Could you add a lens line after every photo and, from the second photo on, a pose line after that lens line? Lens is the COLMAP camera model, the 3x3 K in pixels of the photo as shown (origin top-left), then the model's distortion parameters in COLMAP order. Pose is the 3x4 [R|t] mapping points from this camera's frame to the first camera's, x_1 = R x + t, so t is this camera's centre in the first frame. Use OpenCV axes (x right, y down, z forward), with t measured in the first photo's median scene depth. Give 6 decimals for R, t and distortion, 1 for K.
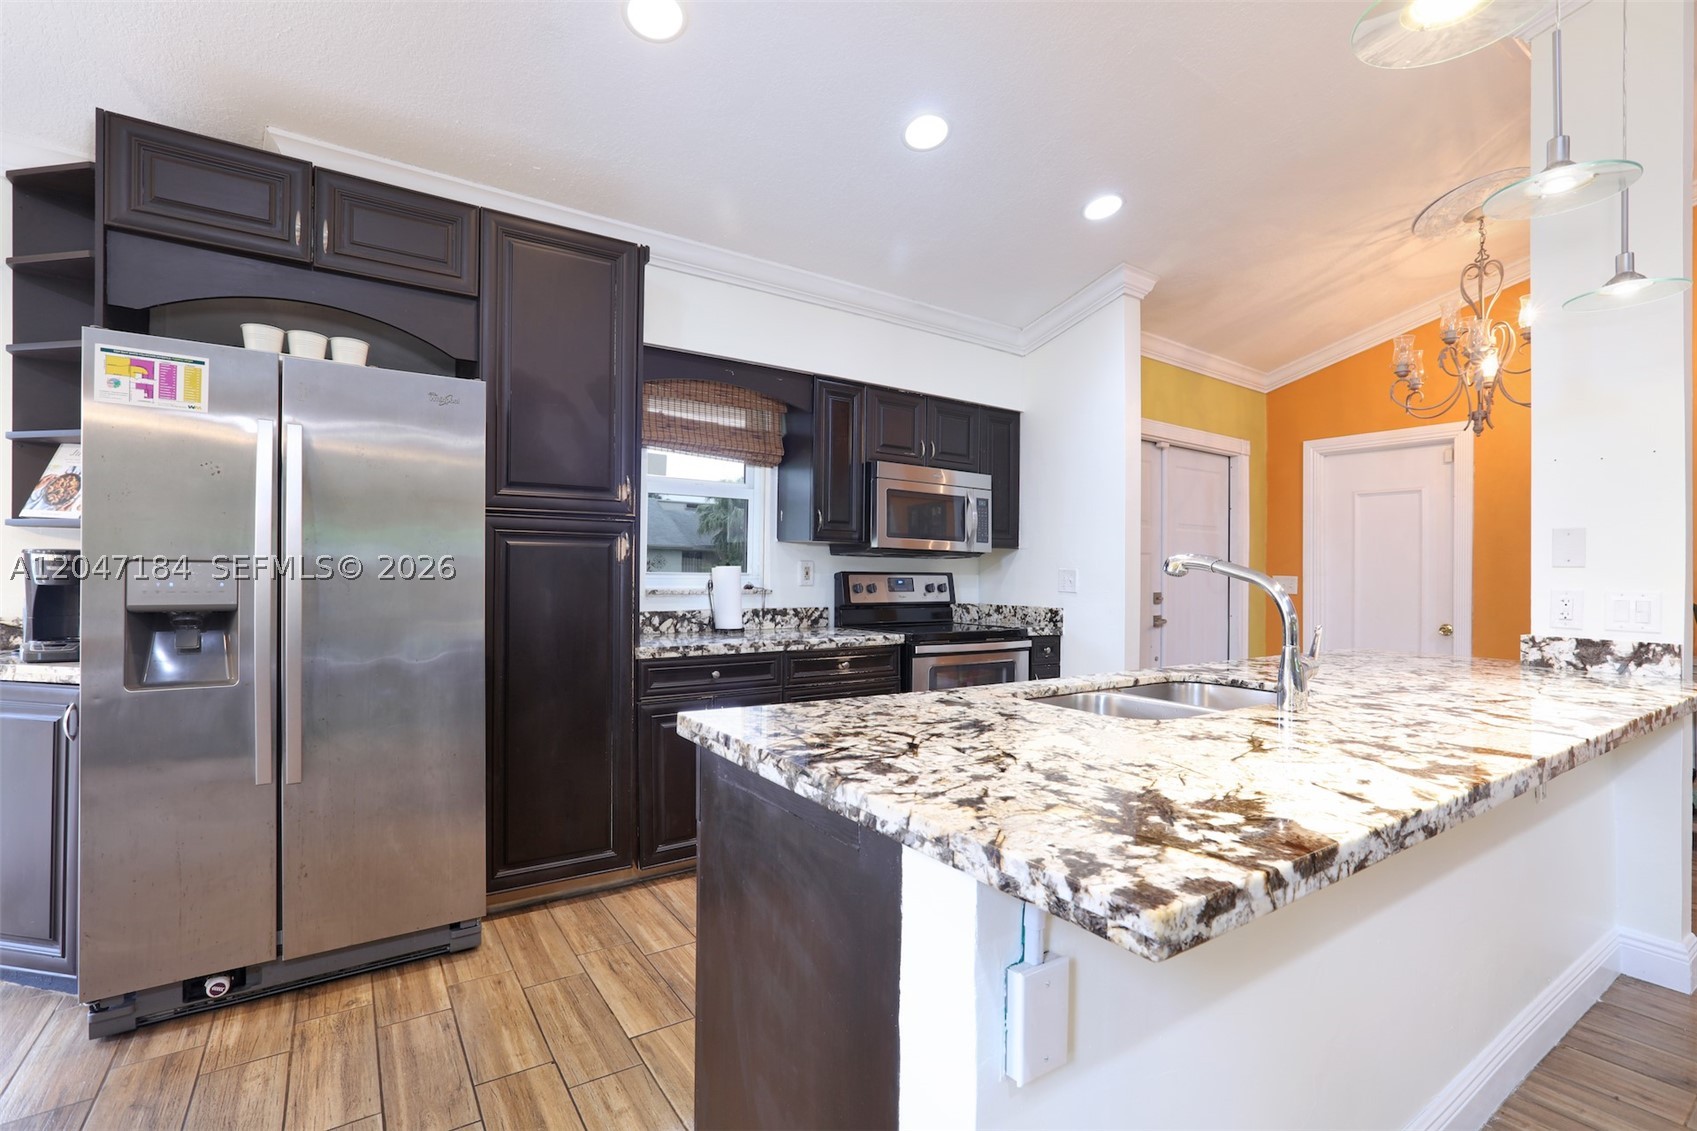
lens RADIAL K [[766.0, 0, 846.6], [0, 766.0, 574.9], [0, 0, 1]] dist [-0.013352, 0.000036]
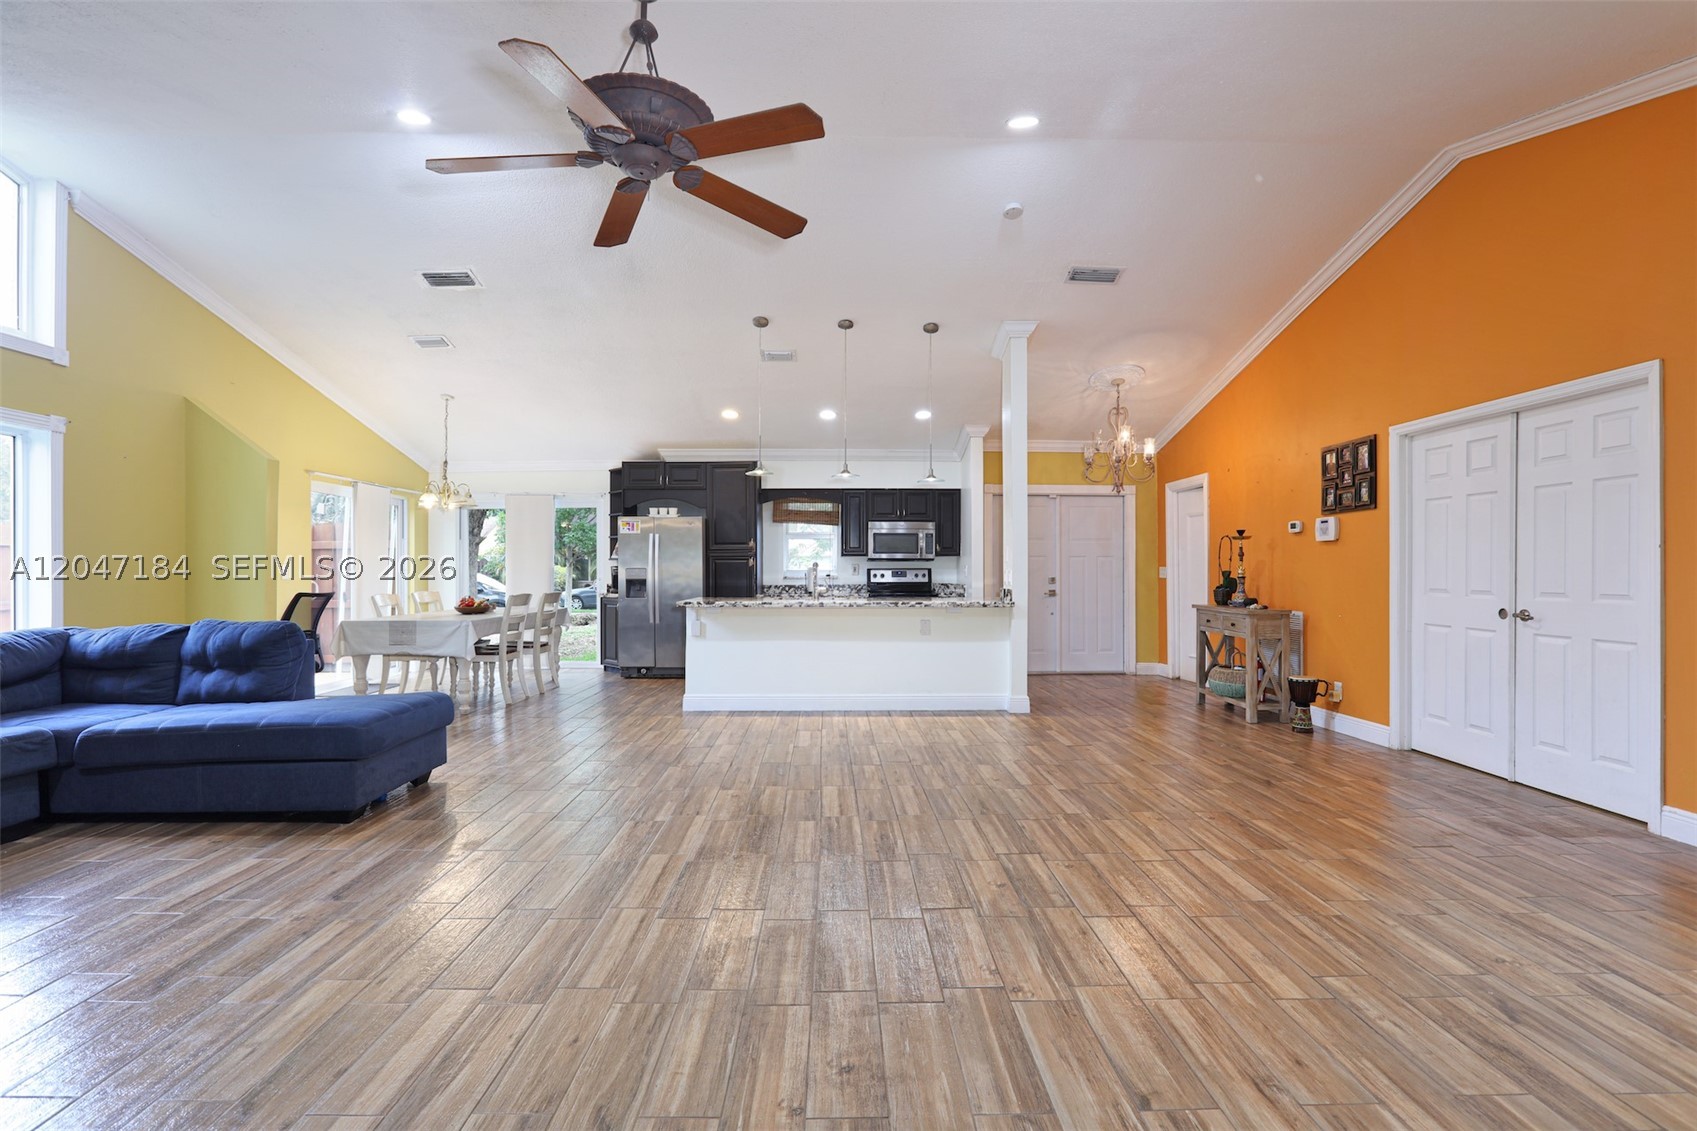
lens RADIAL K [[766.0, 0, 856.4], [0, 766.0, 568.2], [0, 0, 1]] dist [-0.013352, 0.000036]
pose [[0.845880, -0.013950, -0.533191, 1.180232], [0.012047, 0.999903, -0.007048, 0.010808], [0.533238, -0.000462, 0.845965, -0.948413]]
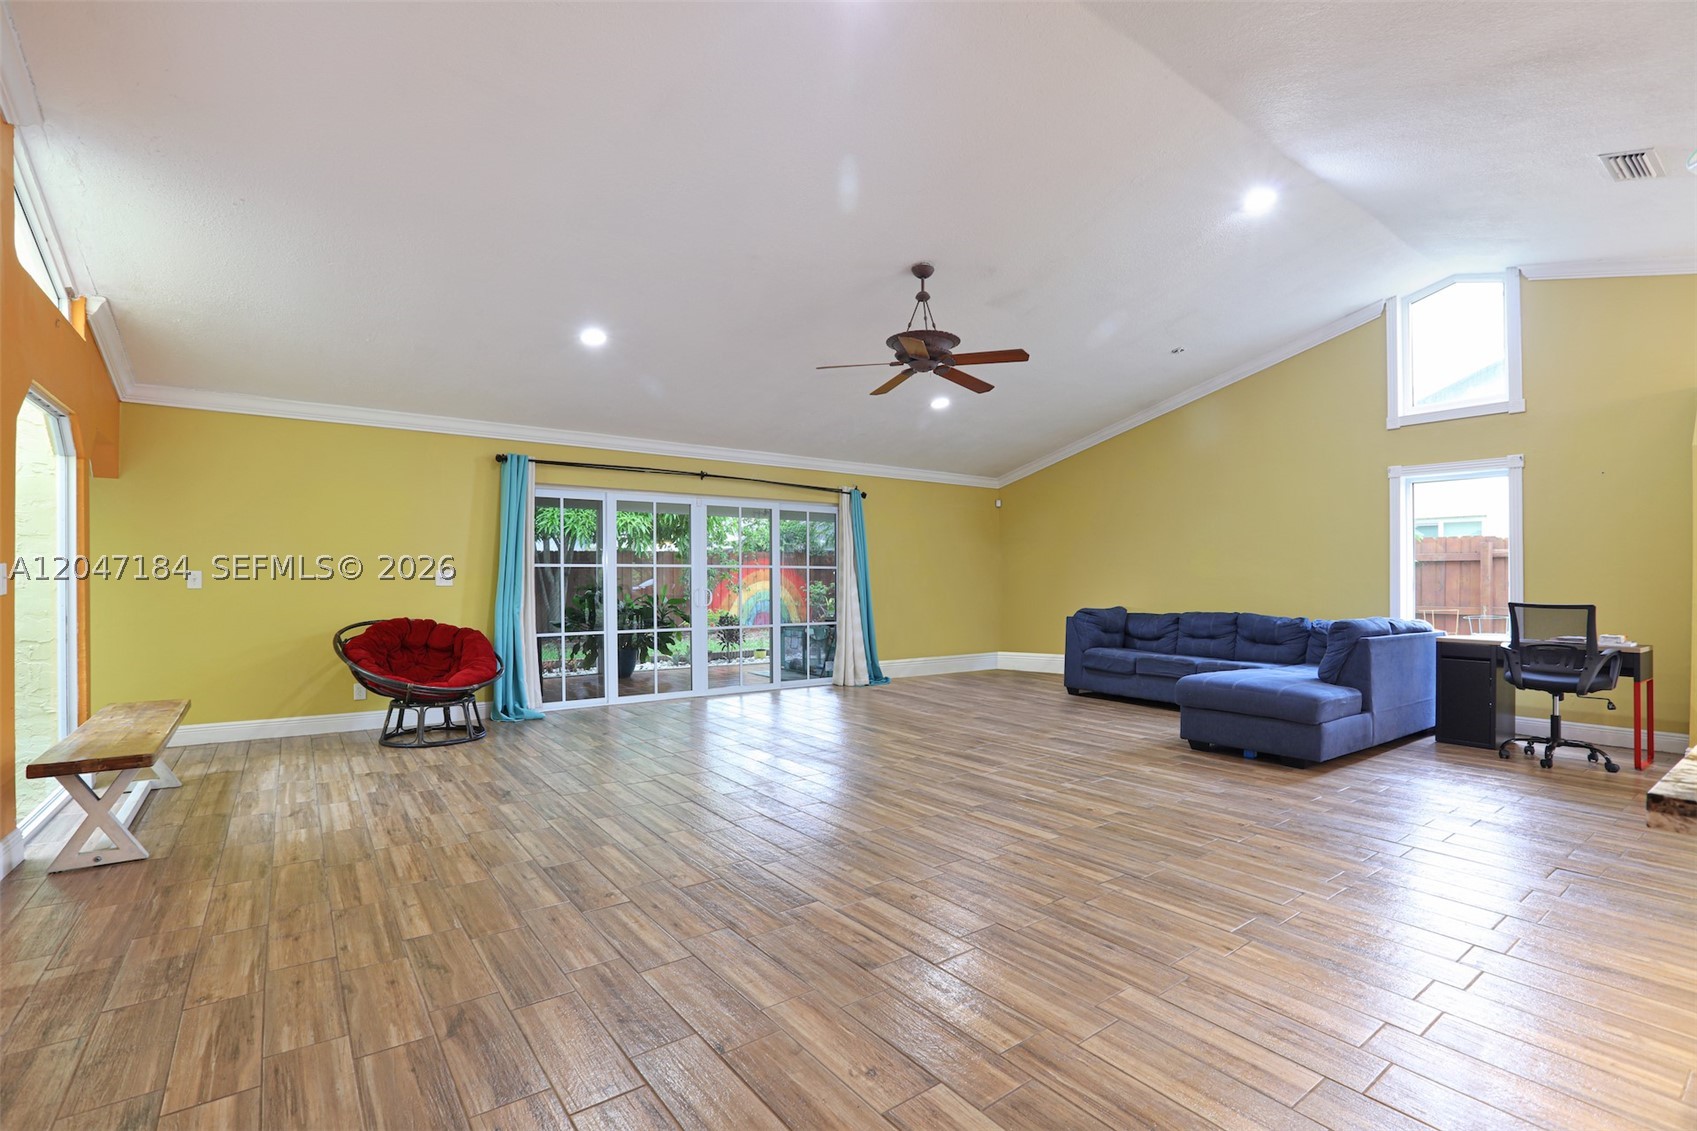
lens RADIAL K [[766.0, 0, 852.2], [0, 766.0, 577.8], [0, 0, 1]] dist [-0.013352, 0.000036]
pose [[-0.998326, -0.010714, -0.056838, 0.370672], [-0.009992, 0.999866, -0.012974, 0.039535], [0.056969, -0.012384, -0.998299, 3.509224]]
